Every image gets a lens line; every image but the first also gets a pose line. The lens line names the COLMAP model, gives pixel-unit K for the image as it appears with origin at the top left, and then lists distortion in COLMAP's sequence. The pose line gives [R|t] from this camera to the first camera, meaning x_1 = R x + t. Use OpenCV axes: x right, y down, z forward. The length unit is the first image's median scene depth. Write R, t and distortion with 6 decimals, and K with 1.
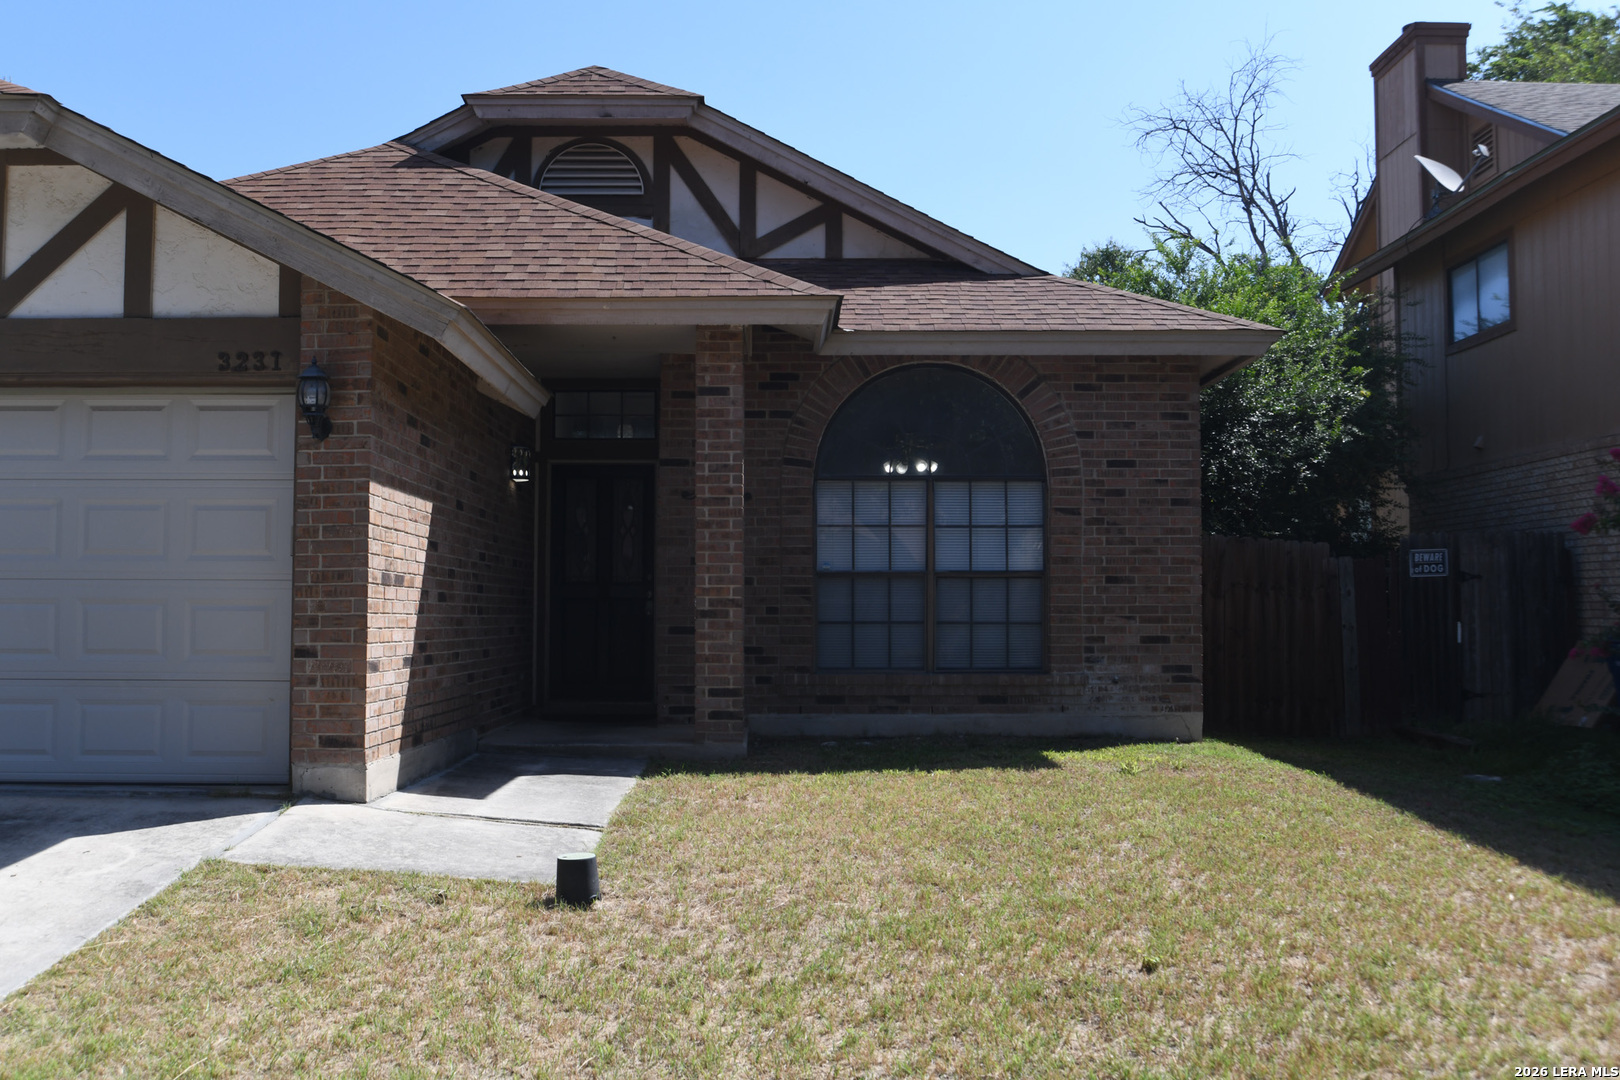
lens RADIAL K [[1459.8, 0, 796.4], [0, 1459.8, 538.4], [0, 0, 1]] dist [-0.055931, 0.000000]
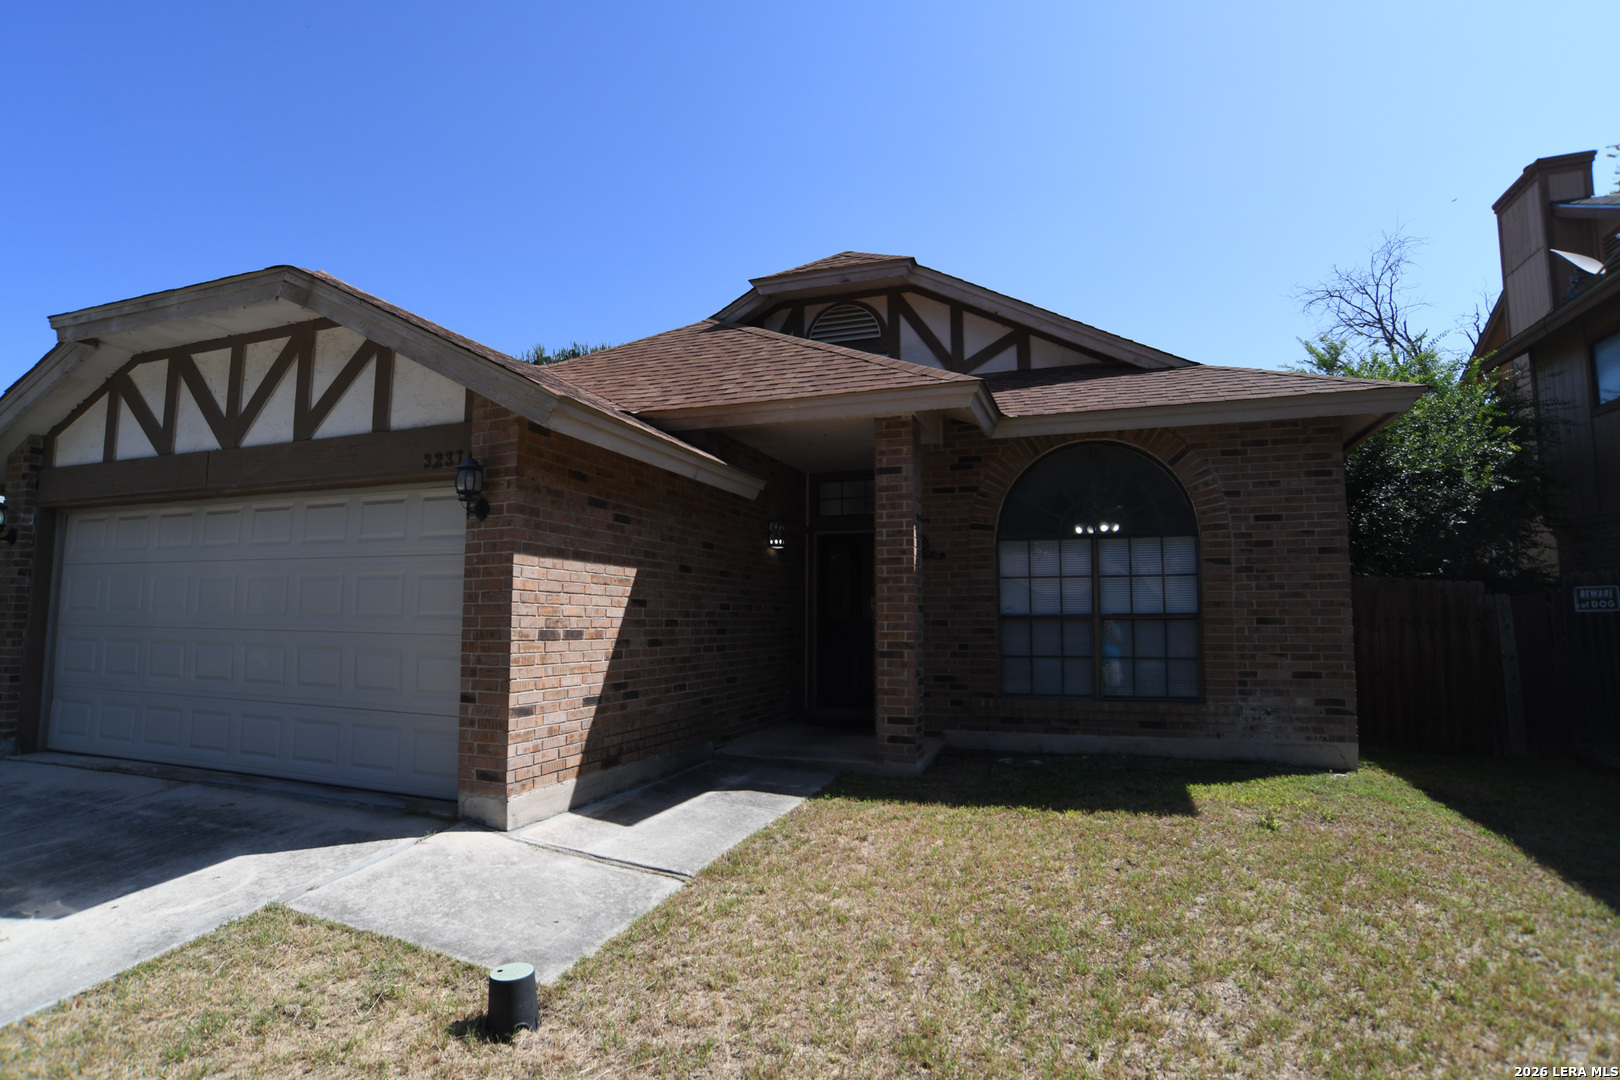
lens RADIAL K [[832.9, 0, 793.7], [0, 832.9, 540.6], [0, 0, 1]] dist [-0.089912, 0.039785]
pose [[0.939866, -0.030935, -0.340140, 0.091510], [0.015436, 0.998719, -0.048180, -0.009017], [0.341195, 0.040032, 0.939140, 0.286805]]
